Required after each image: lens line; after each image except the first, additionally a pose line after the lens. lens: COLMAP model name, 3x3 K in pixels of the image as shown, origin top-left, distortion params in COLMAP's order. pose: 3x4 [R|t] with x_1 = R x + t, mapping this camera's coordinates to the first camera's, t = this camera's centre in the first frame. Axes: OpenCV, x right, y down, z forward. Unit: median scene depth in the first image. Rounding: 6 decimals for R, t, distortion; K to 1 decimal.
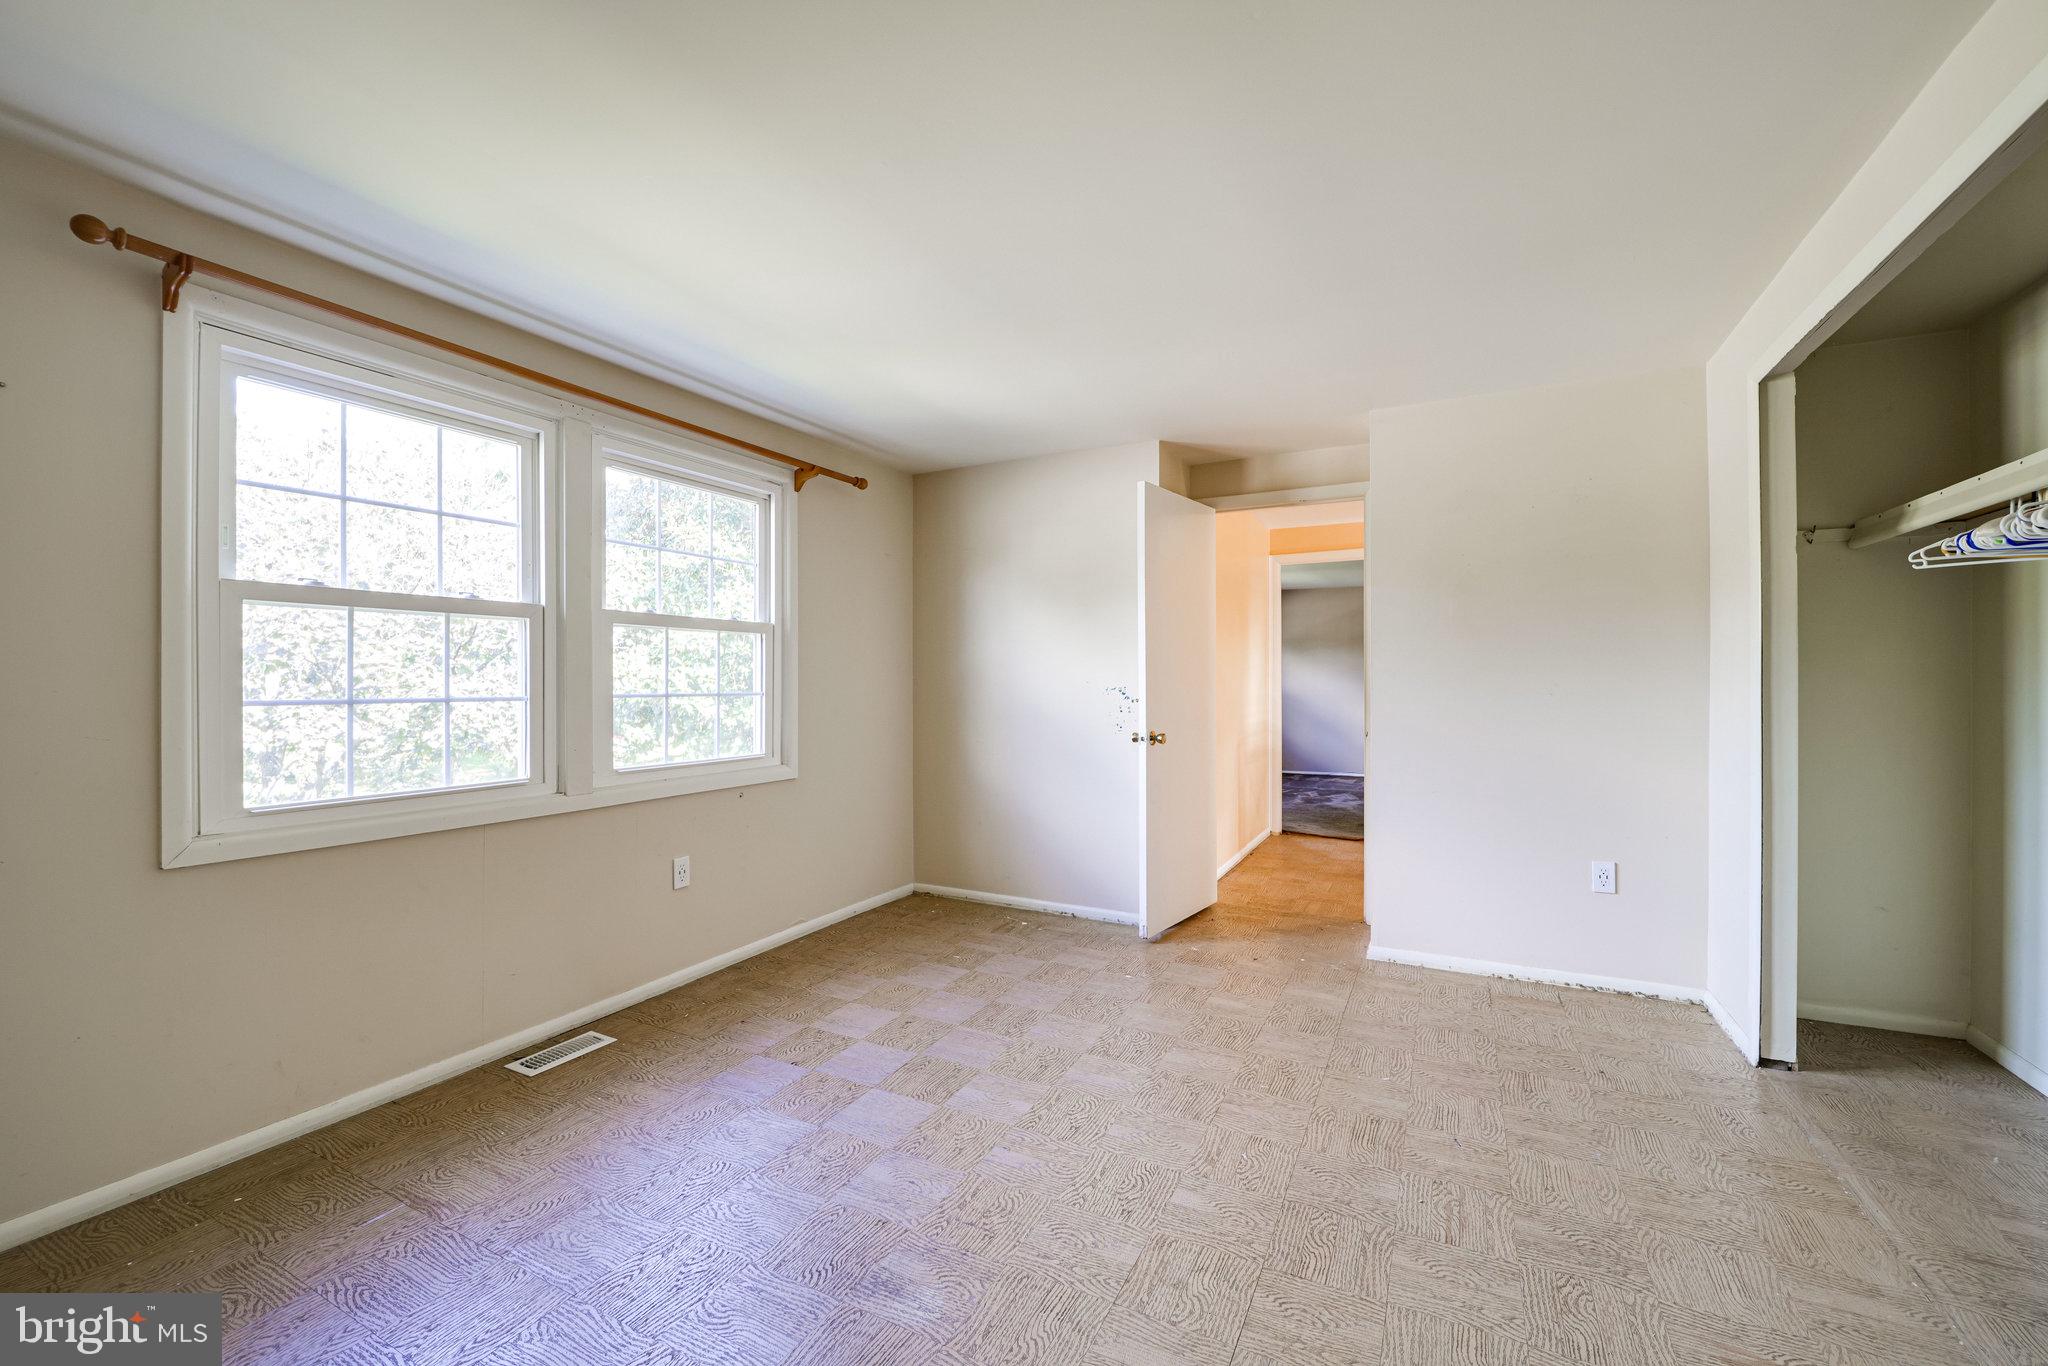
lens RADIAL K [[829.7, 0, 1028.7], [0, 829.7, 680.6], [0, 0, 1]] dist [-0.001162, -0.007028]
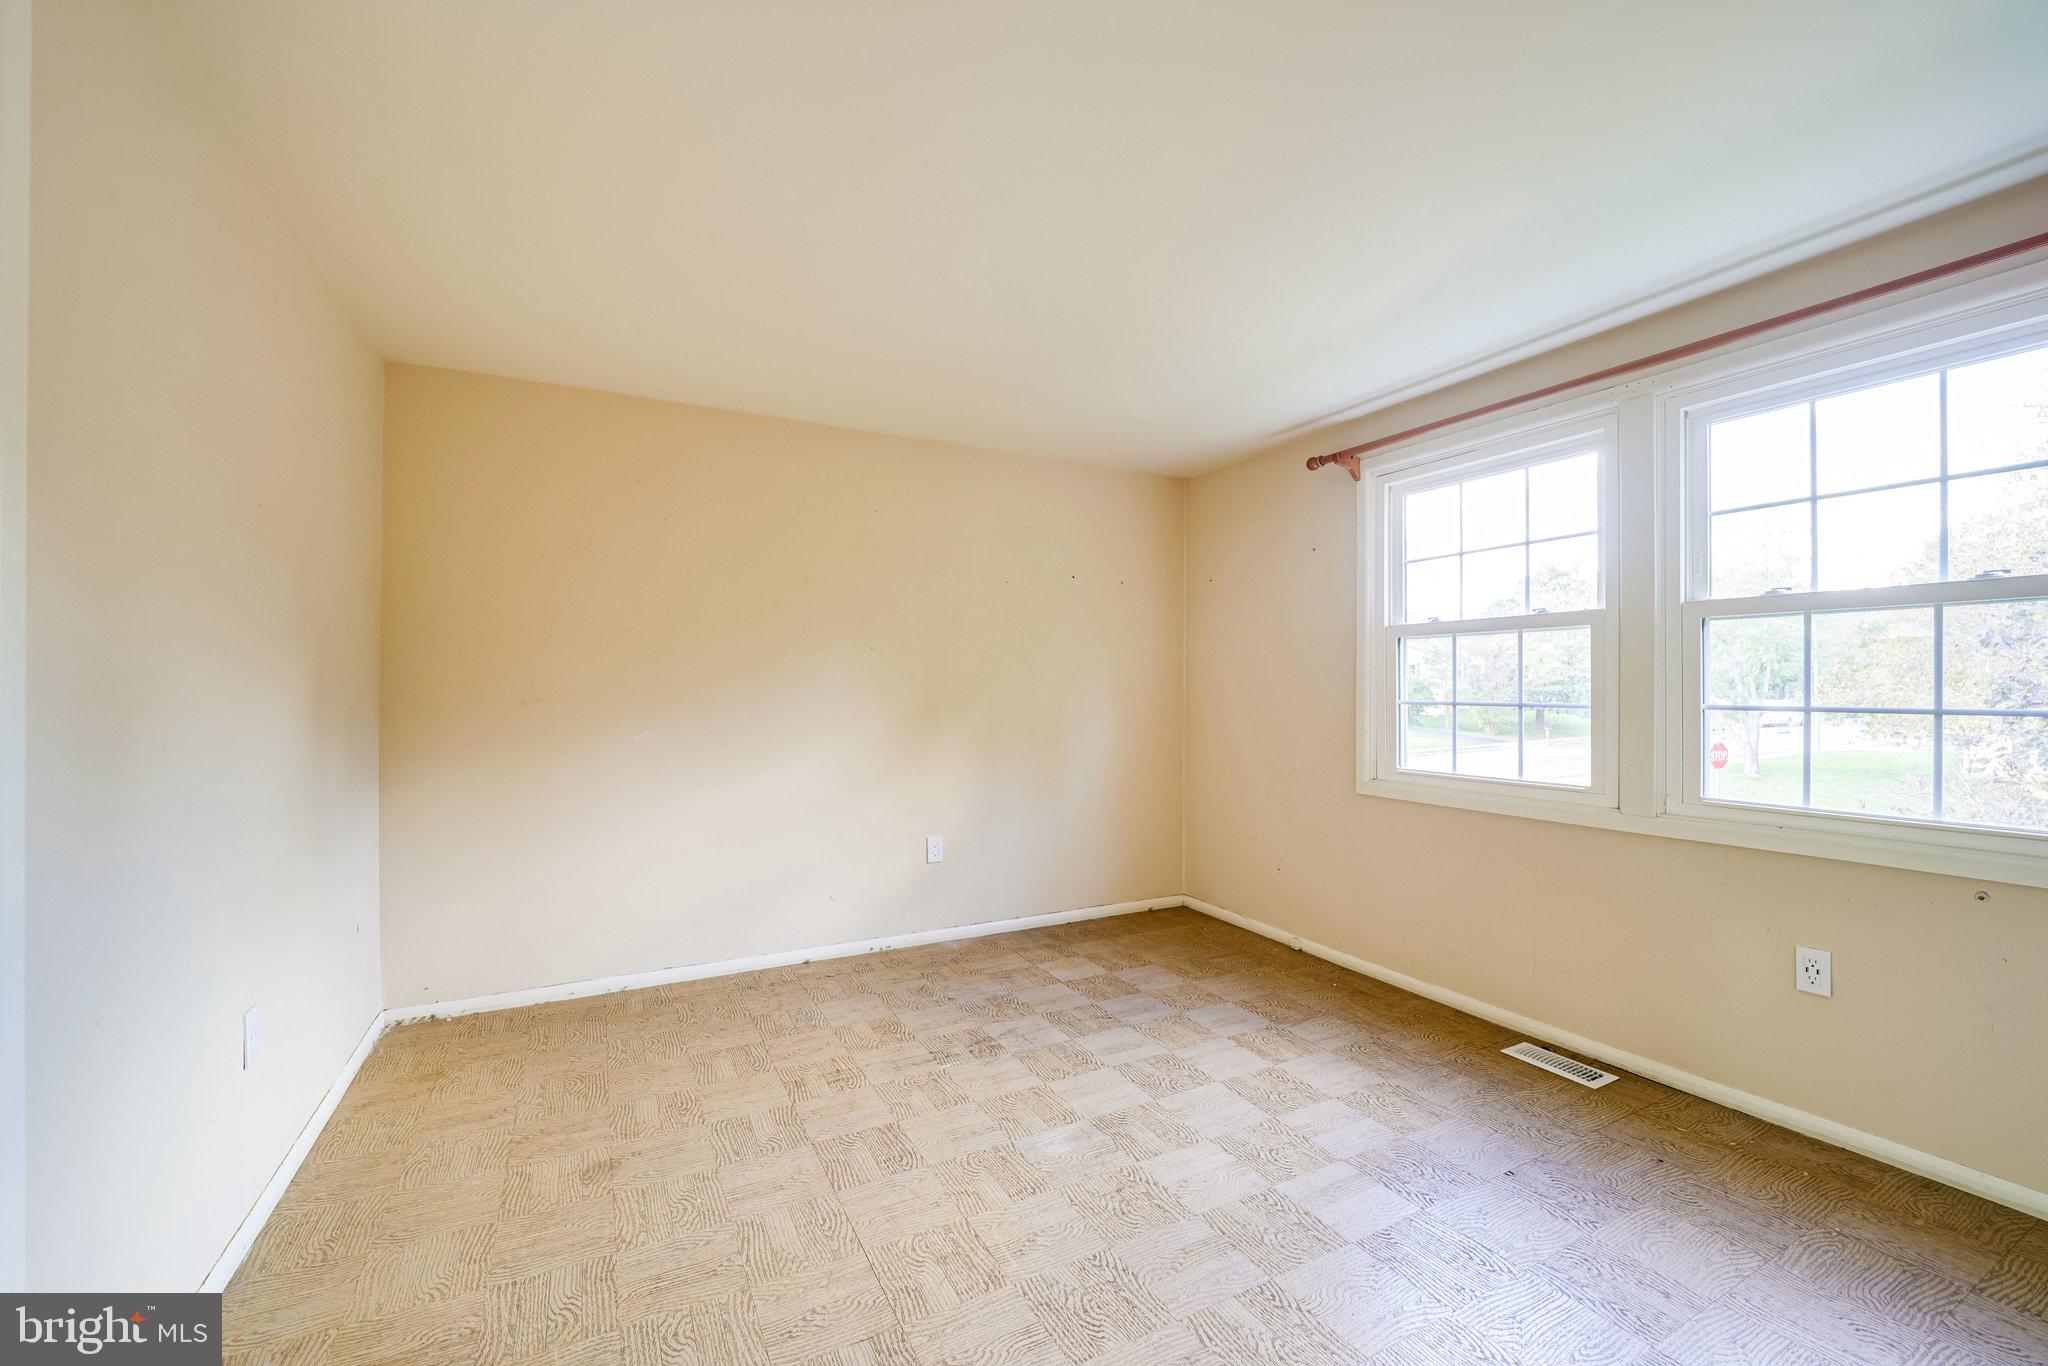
lens RADIAL K [[829.7, 0, 1028.7], [0, 829.7, 680.6], [0, 0, 1]] dist [-0.001162, -0.007028]
pose [[-0.577900, -0.007871, -0.816070, 0.599363], [0.000814, 0.999947, -0.010221, 0.000378], [0.816107, -0.006571, -0.577863, 1.035645]]
